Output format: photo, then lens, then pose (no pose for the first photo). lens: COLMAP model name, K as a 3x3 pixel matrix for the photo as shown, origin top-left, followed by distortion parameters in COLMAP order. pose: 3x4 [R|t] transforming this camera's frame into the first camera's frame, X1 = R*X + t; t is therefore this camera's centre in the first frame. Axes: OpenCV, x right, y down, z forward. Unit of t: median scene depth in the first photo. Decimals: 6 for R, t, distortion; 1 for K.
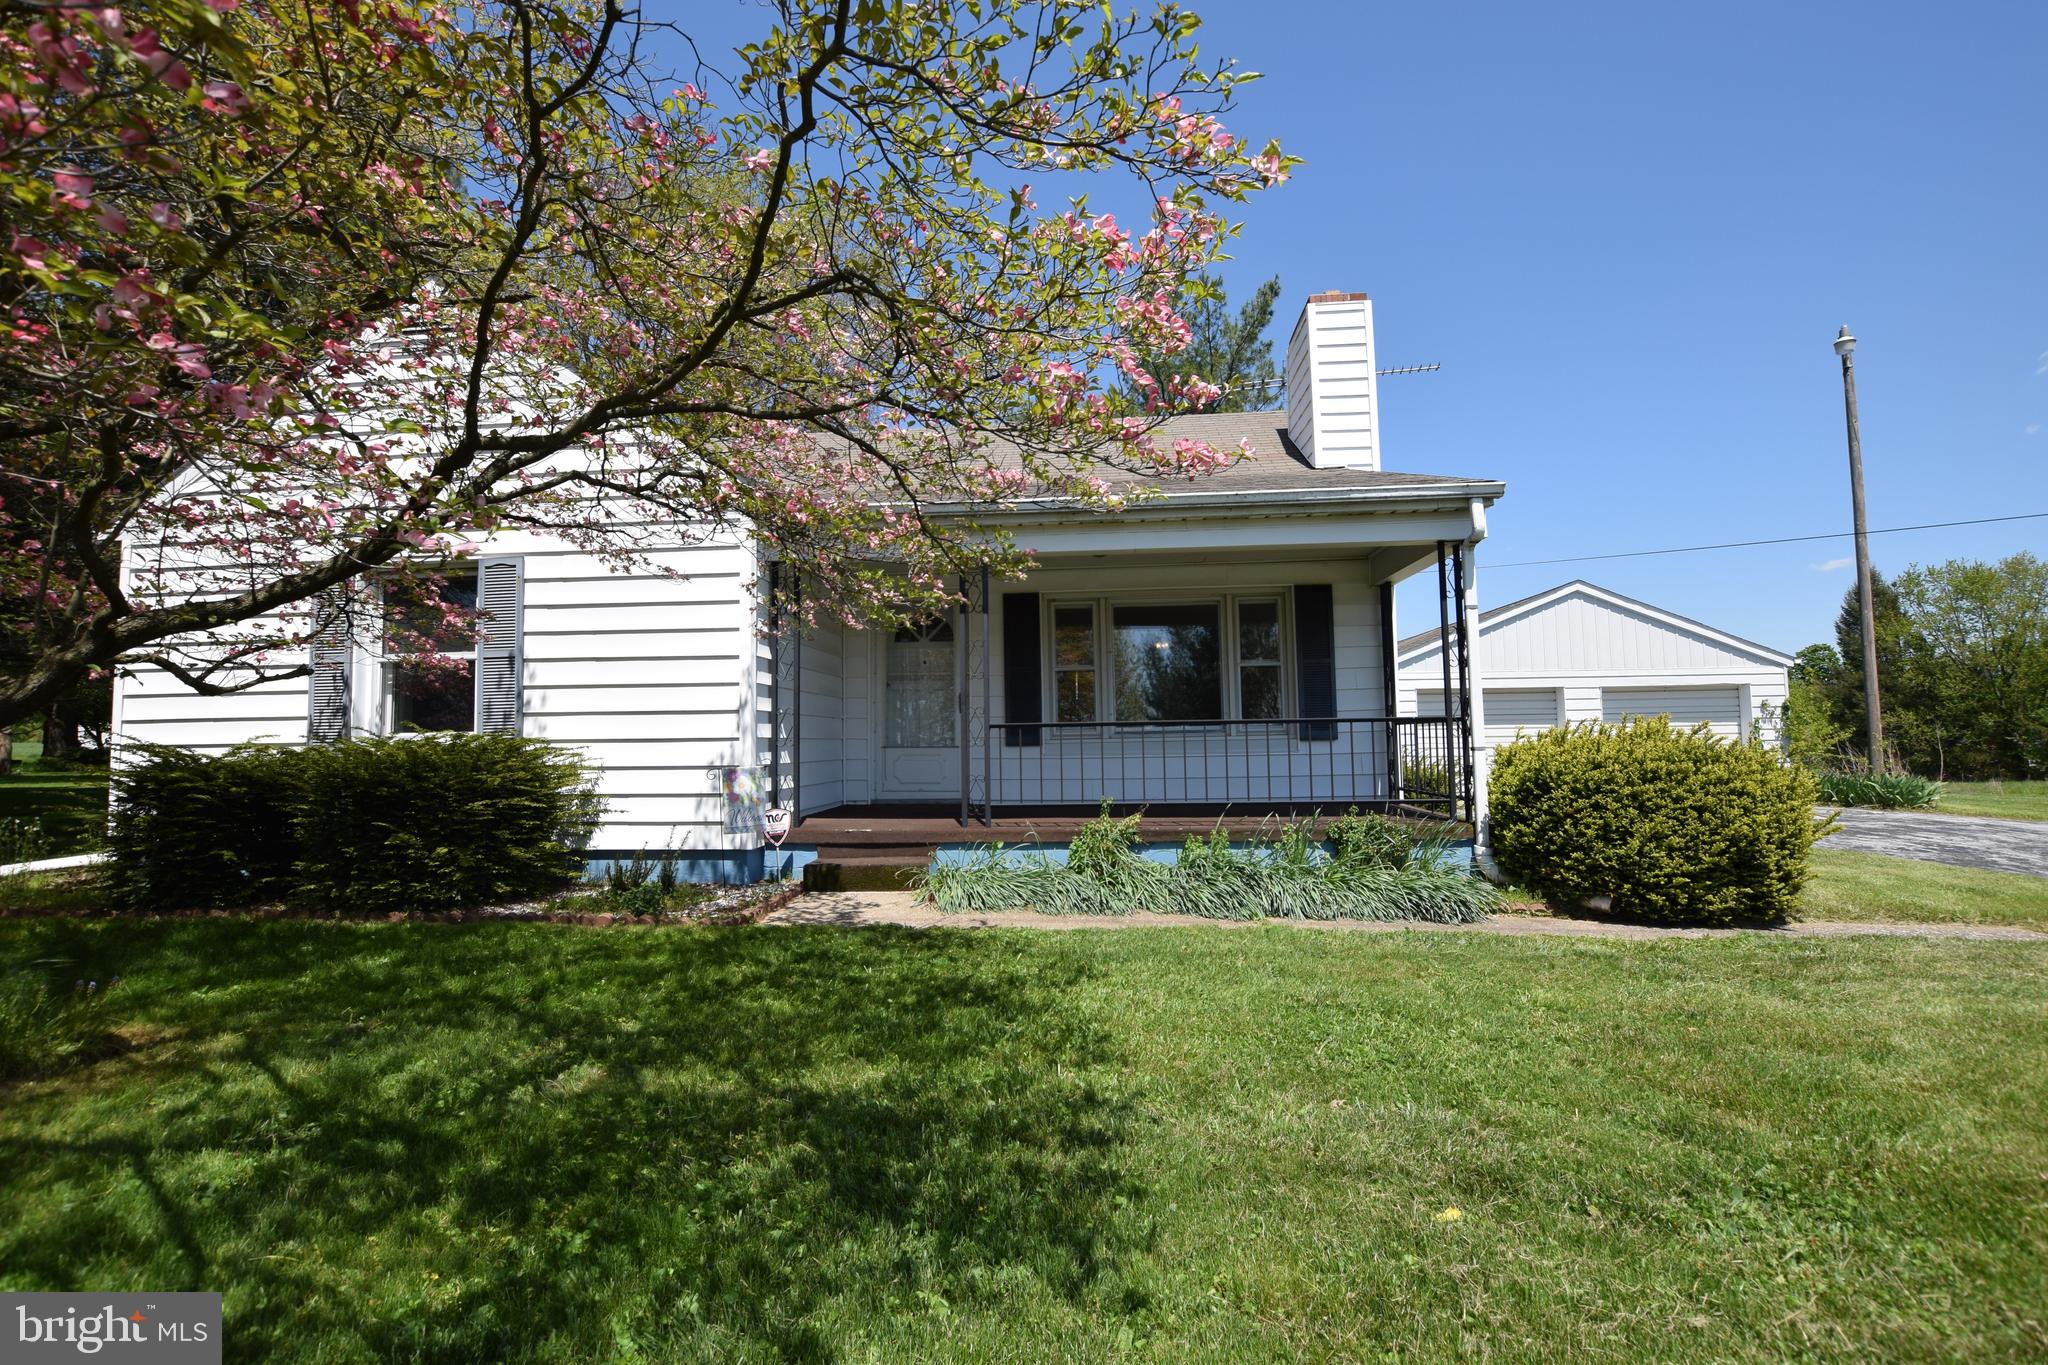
lens RADIAL K [[908.7, 0, 1021.6], [0, 908.7, 685.6], [0, 0, 1]] dist [-0.023061, -0.000054]
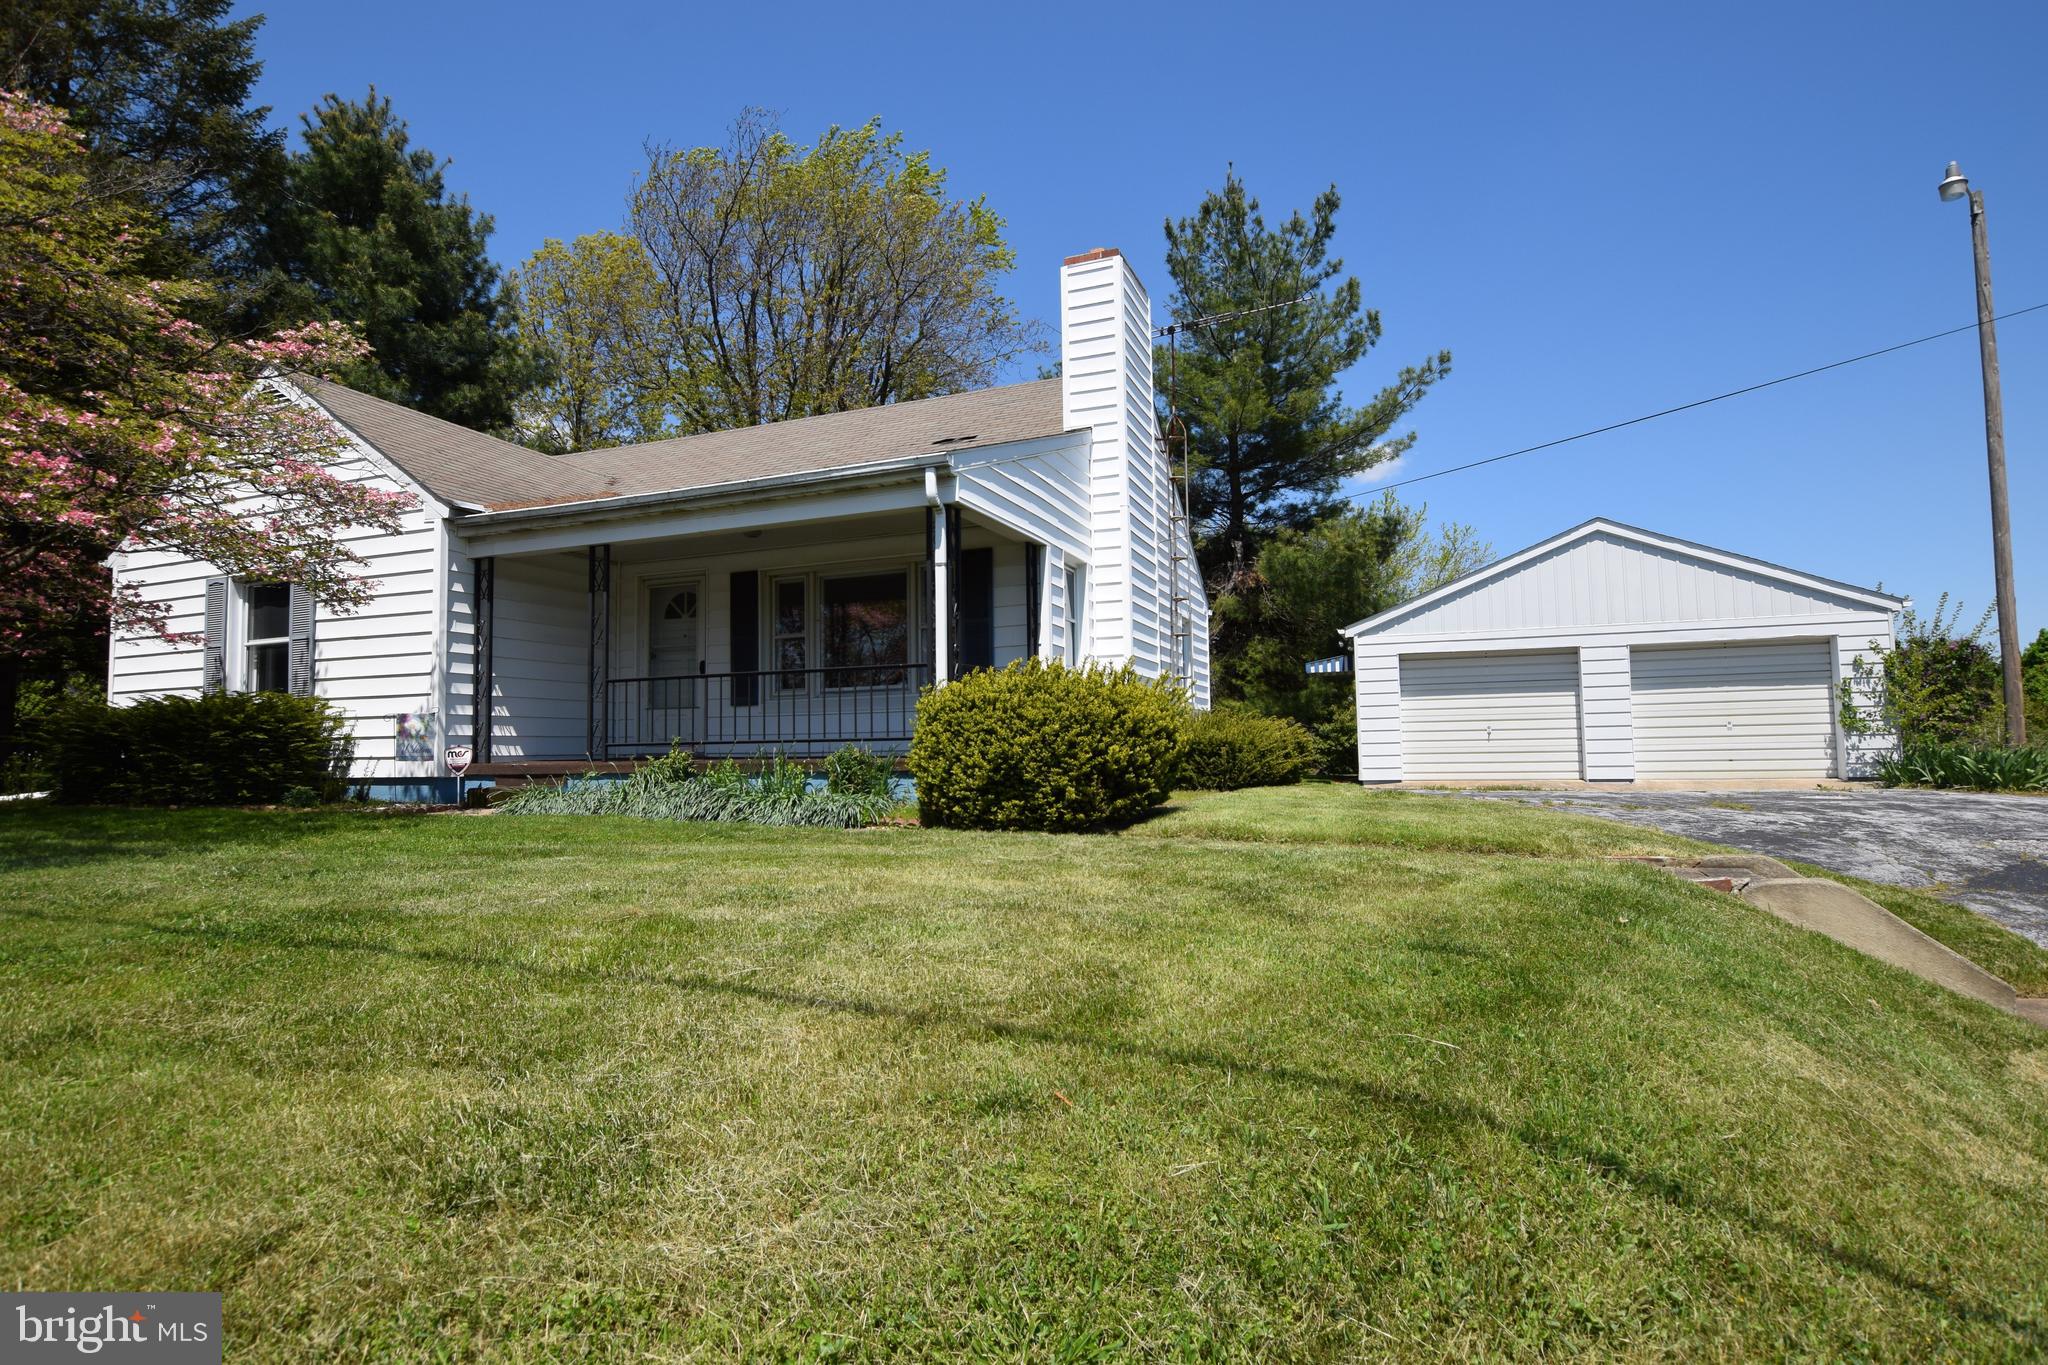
lens RADIAL K [[1081.7, 0, 1026.9], [0, 1081.7, 687.6], [0, 0, 1]] dist [-0.019832, 0.000373]
pose [[0.957152, -0.019722, -0.288914, 0.802344], [0.021486, 0.999765, 0.002934, 0.051478], [0.288788, -0.009016, 0.957351, -0.210346]]
